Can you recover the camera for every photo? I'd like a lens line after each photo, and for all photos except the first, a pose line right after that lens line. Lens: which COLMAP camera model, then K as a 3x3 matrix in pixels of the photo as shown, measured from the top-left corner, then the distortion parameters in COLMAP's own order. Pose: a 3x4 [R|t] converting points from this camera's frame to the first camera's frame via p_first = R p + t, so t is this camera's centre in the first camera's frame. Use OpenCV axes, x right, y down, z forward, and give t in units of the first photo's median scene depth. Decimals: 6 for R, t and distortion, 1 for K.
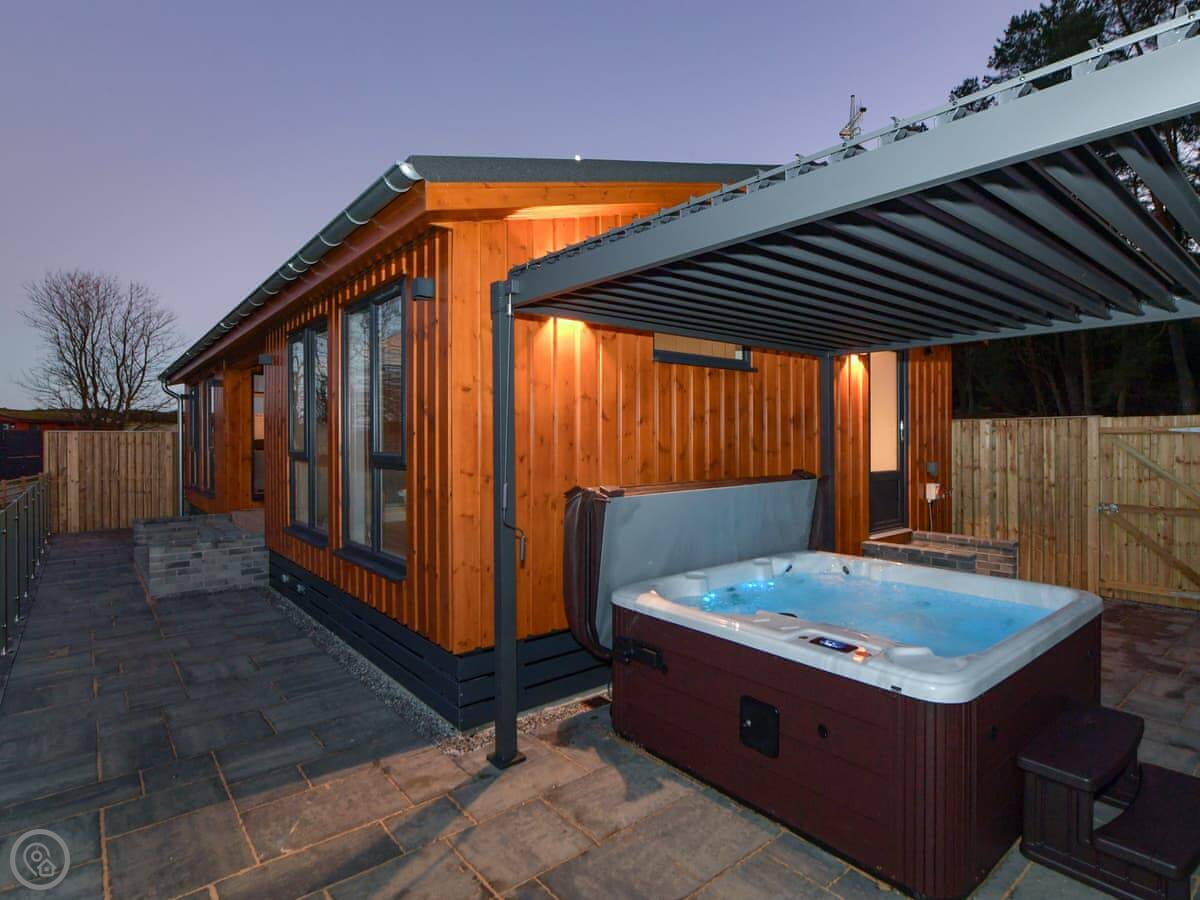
lens RADIAL K [[638.0, 0, 601.3], [0, 638.0, 438.2], [0, 0, 1]] dist [-0.000013, 0.000001]
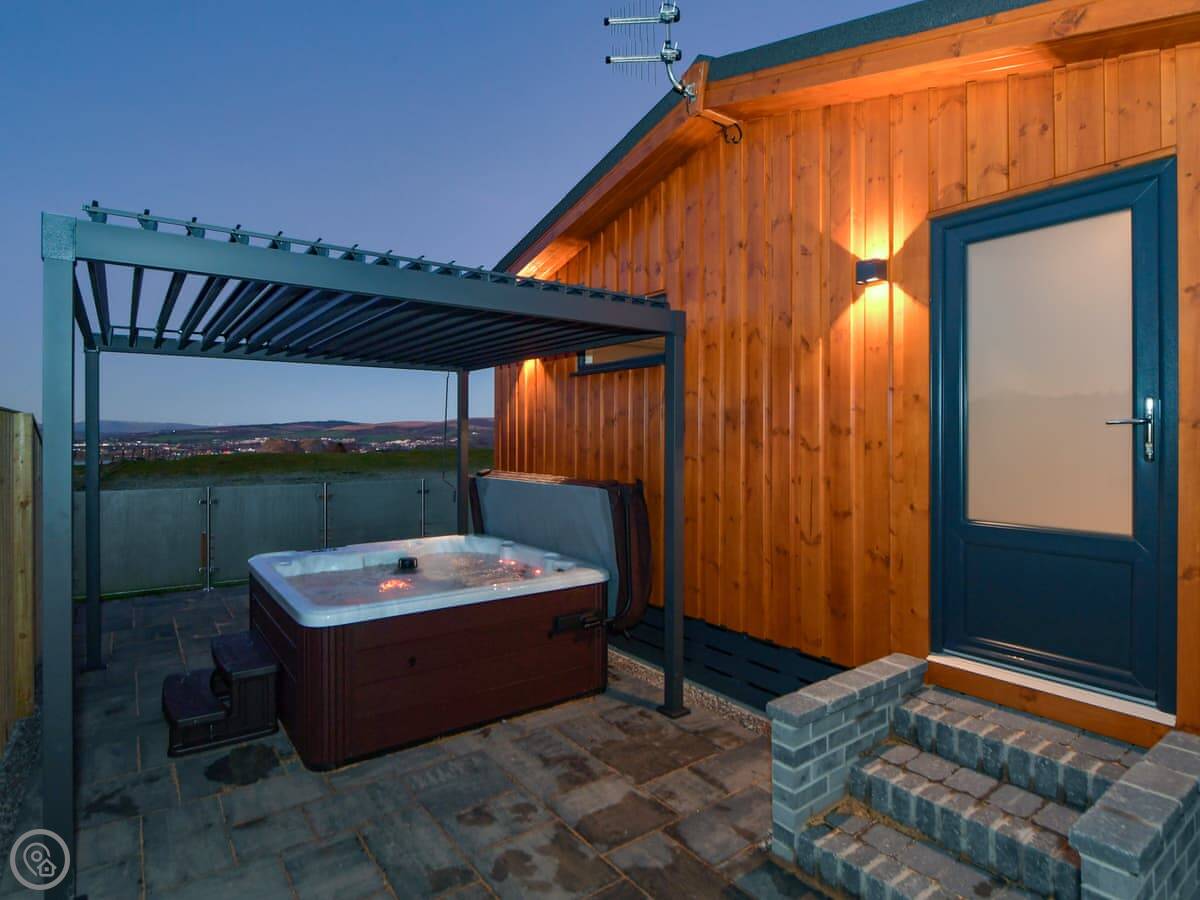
lens RADIAL K [[638.0, 0, 601.3], [0, 638.0, 438.2], [0, 0, 1]] dist [-0.000013, 0.000001]
pose [[-0.051969, 0.002665, -0.998645, 1.171631], [-0.000387, 0.999996, 0.002689, -0.006959], [0.998649, 0.000526, -0.051967, 1.017723]]
